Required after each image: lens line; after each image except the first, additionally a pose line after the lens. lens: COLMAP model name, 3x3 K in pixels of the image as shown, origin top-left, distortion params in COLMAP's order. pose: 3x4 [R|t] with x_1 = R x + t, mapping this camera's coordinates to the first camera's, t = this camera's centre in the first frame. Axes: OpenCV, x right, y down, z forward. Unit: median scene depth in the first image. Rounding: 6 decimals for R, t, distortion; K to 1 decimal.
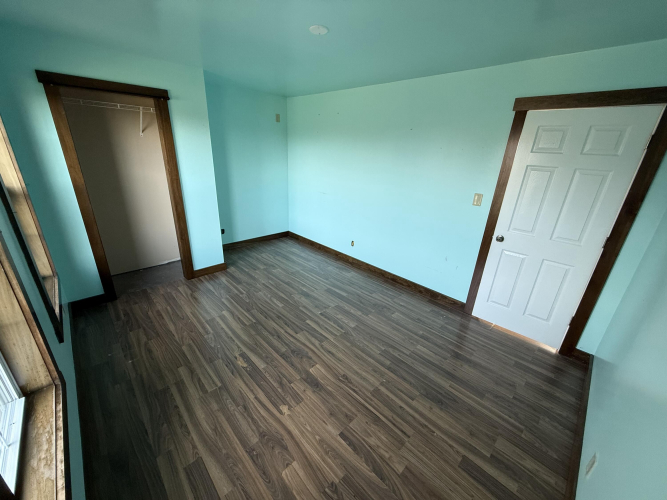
lens RADIAL K [[264.0, 0, 334.4], [0, 264.0, 248.3], [0, 0, 1]] dist [-0.000344, -0.000004]
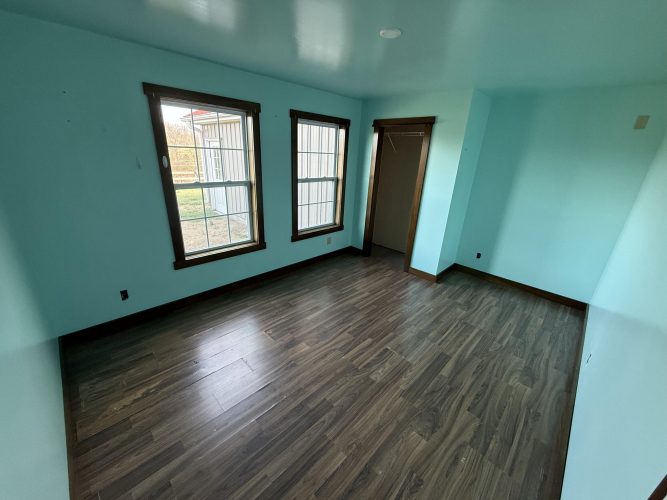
lens RADIAL K [[264.0, 0, 334.2], [0, 264.0, 251.8], [0, 0, 1]] dist [-0.000344, -0.000004]
pose [[0.020811, 0.316560, -0.948344, 0.652118], [-0.395994, 0.873584, 0.282914, -0.202459], [0.918017, 0.369651, 0.143536, 0.589278]]
